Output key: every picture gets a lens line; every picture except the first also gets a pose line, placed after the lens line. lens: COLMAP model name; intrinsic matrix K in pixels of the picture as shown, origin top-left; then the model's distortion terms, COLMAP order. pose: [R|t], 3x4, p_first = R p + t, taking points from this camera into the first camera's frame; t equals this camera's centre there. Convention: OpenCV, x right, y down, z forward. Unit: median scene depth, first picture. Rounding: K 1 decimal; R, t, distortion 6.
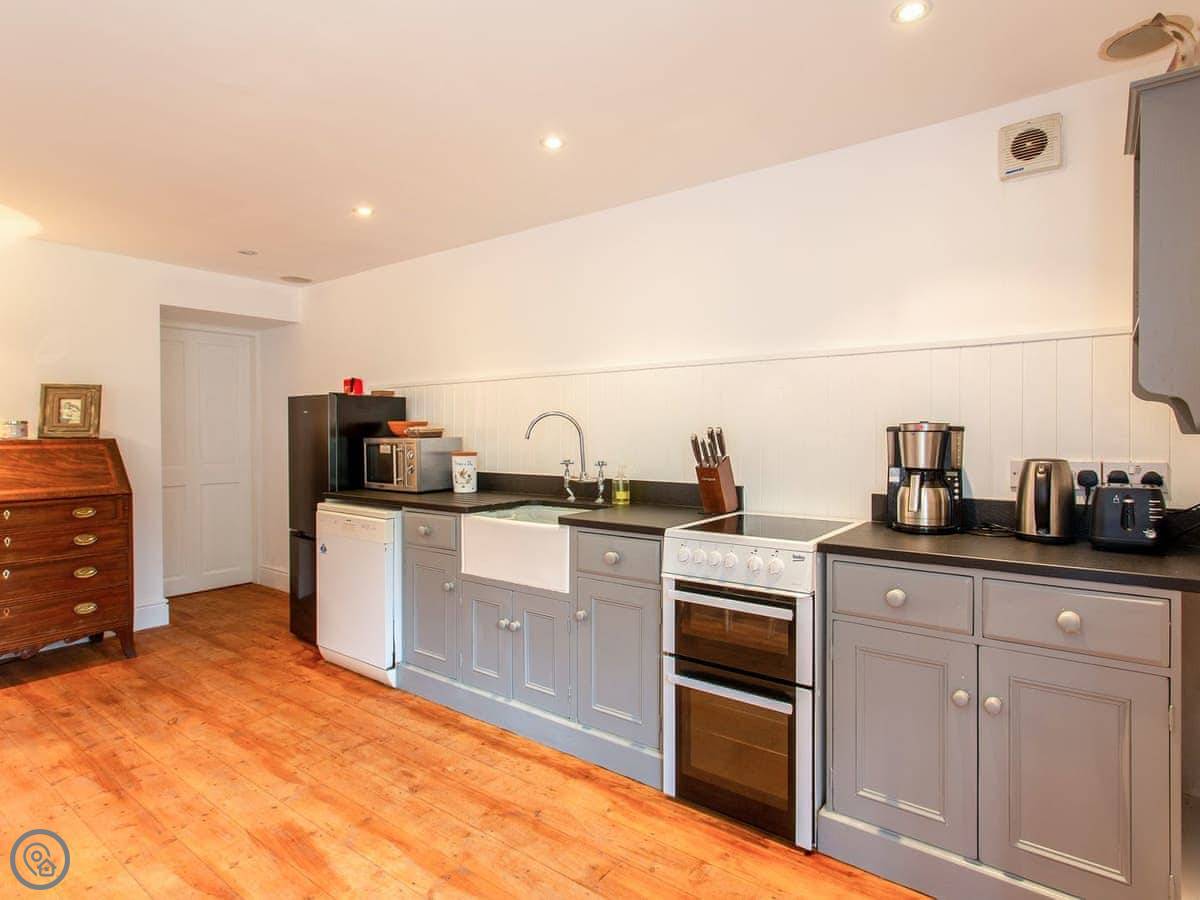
lens RADIAL K [[643.5, 0, 603.4], [0, 643.5, 440.1], [0, 0, 1]] dist [0.004363, 0.000765]
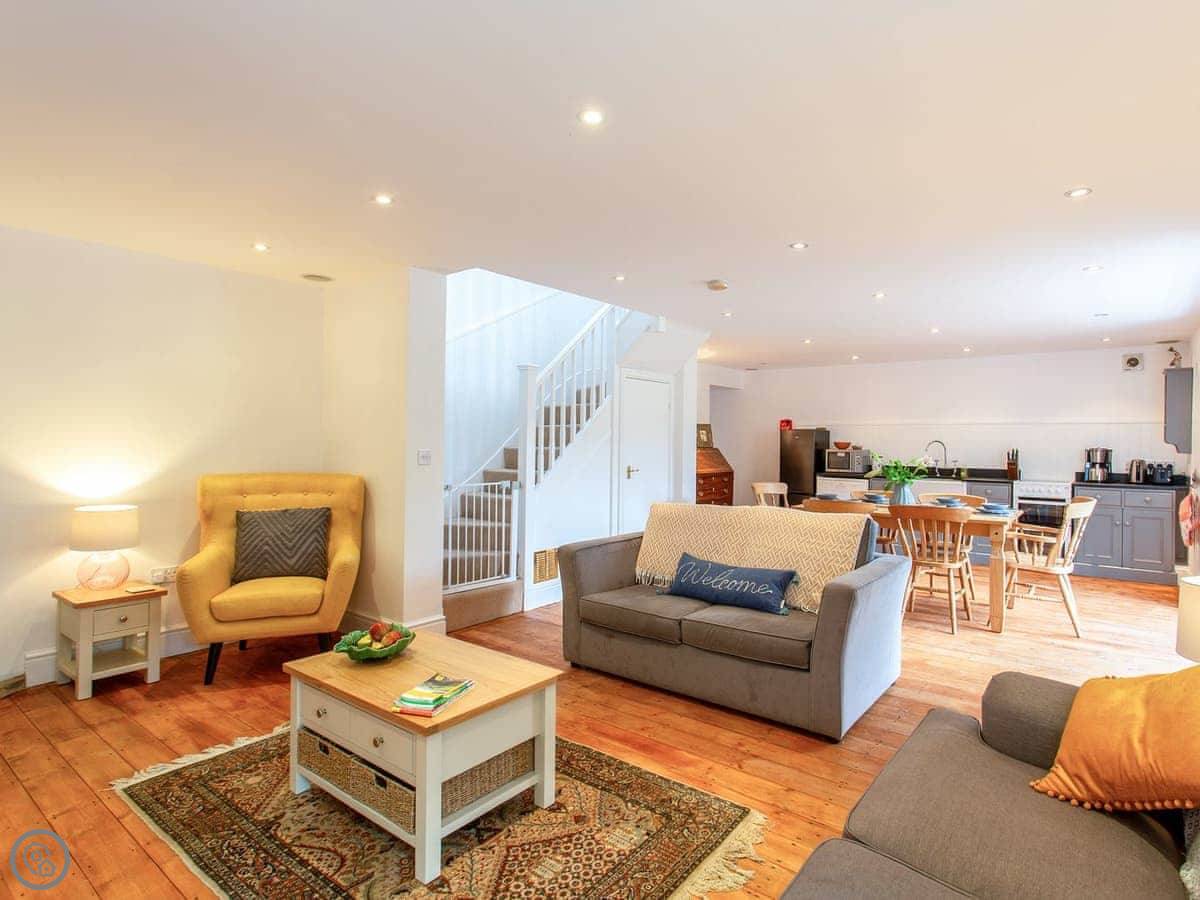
lens RADIAL K [[637.8, 0, 662.2], [0, 637.8, 448.1], [0, 0, 1]] dist [0.012629, -0.001049]
pose [[0.999639, 0.016604, 0.021127, -1.208384], [-0.016463, 0.999841, -0.006805, 0.020307], [-0.021237, 0.006455, 0.999754, -1.483395]]
